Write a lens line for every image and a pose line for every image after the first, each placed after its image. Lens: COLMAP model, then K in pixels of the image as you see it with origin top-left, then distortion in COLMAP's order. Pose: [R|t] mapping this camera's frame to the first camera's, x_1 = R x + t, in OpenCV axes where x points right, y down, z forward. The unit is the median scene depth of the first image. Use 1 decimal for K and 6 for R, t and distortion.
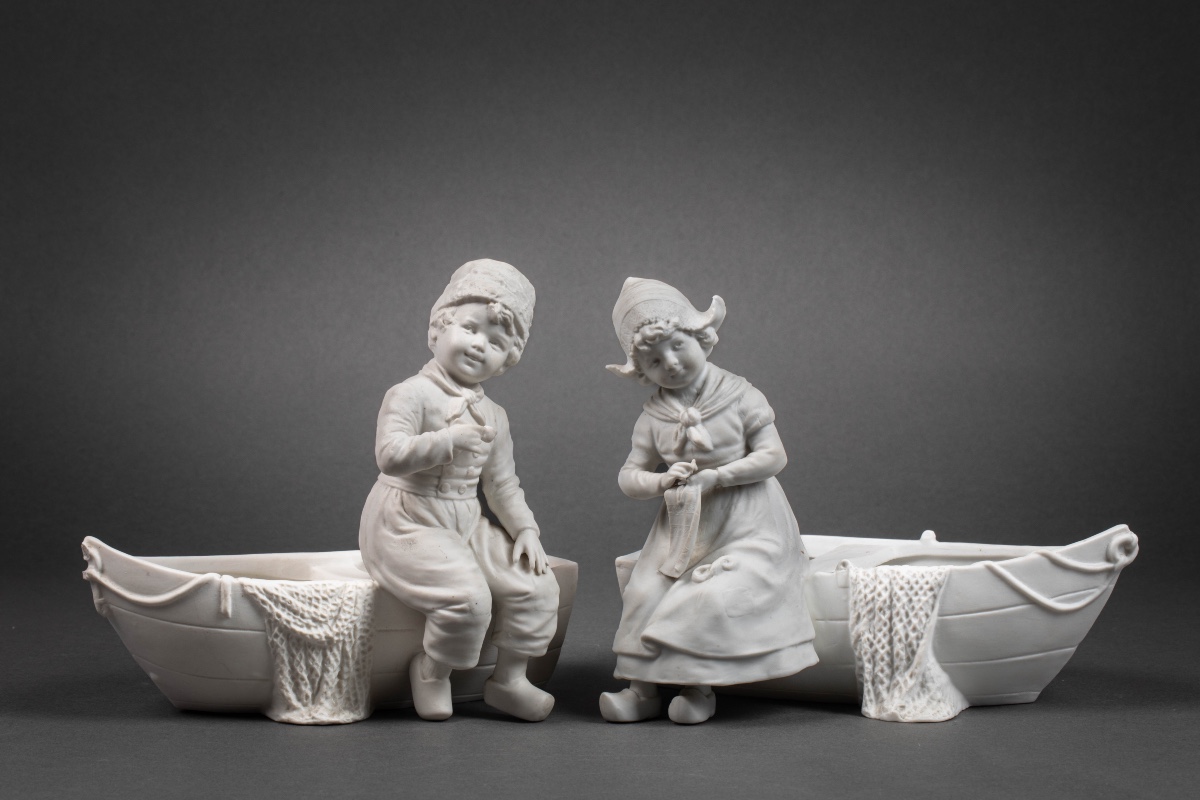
lens RADIAL K [[4209.5, 0, 636.4], [0, 4209.5, 461.5], [0, 0, 1]] dist [0.064527, 0.000000]
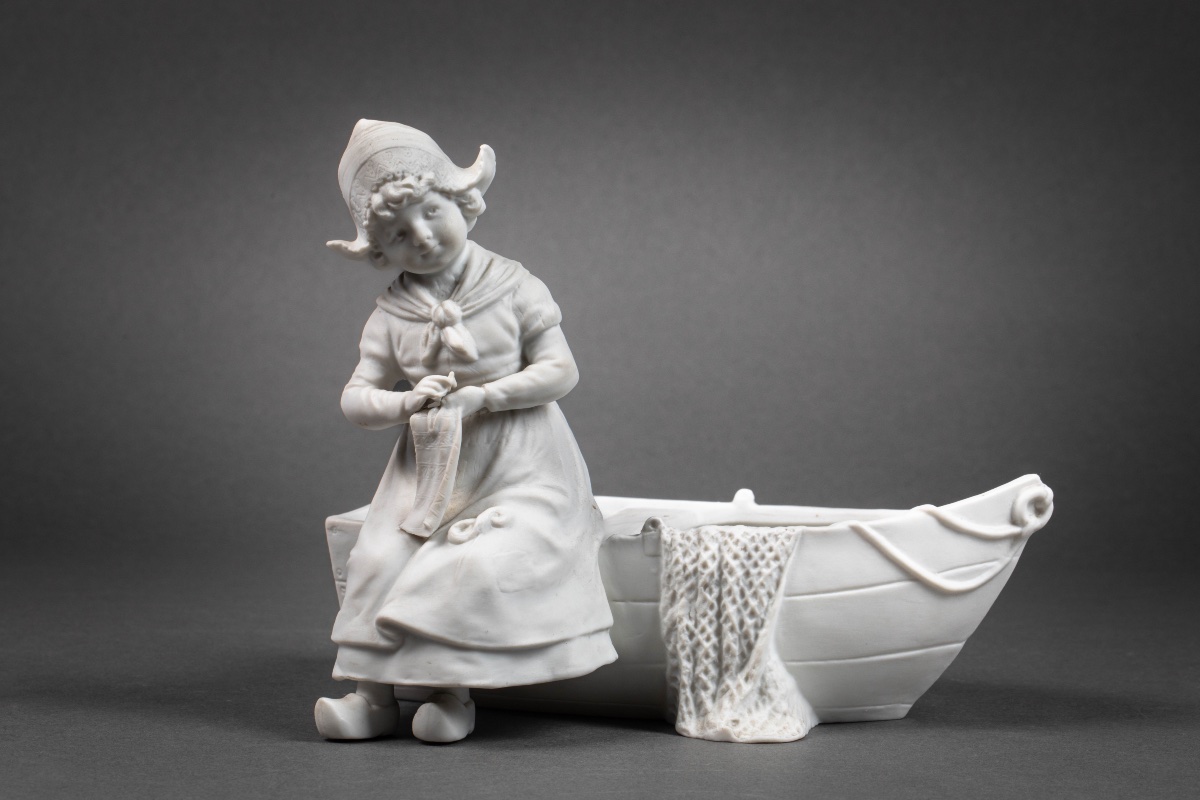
lens RADIAL K [[4209.5, 0, 598.1], [0, 4209.5, 409.5], [0, 0, 1]] dist [0.064527, 0.000000]
pose [[0.993873, 0.014869, 0.109521, -0.039639], [-0.010803, 0.999234, -0.037624, 0.032306], [-0.109996, 0.036210, 0.993272, 0.286215]]
